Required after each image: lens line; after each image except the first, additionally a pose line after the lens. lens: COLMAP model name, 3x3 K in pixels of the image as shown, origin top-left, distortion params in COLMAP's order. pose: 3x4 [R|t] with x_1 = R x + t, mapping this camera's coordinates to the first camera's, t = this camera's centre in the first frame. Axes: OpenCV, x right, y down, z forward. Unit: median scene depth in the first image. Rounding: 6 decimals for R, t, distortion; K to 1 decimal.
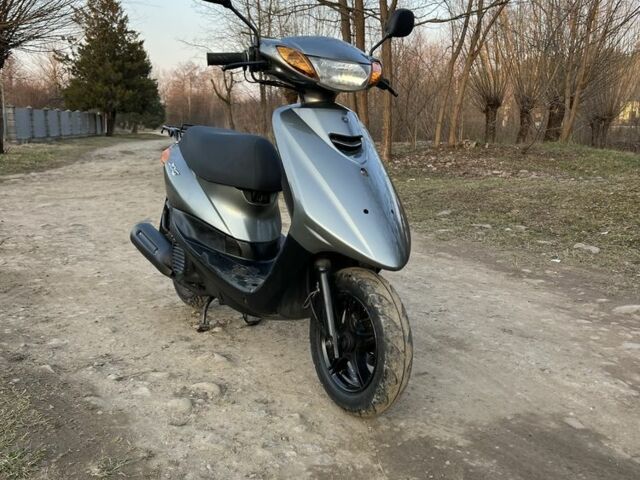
lens RADIAL K [[635.5, 0, 323.9], [0, 635.5, 241.0], [0, 0, 1]] dist [0.019714, -0.009703]
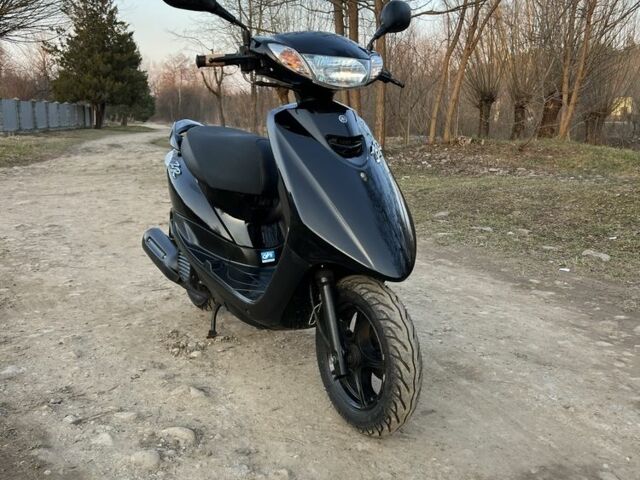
lens RADIAL K [[539.3, 0, 316.9], [0, 539.3, 214.7], [0, 0, 1]] dist [0.013137, -0.001740]
pose [[0.999942, 0.005116, 0.009512, -0.005405], [-0.005197, 0.999950, 0.008560, -0.046976], [-0.009468, -0.008609, 0.999918, 0.184739]]
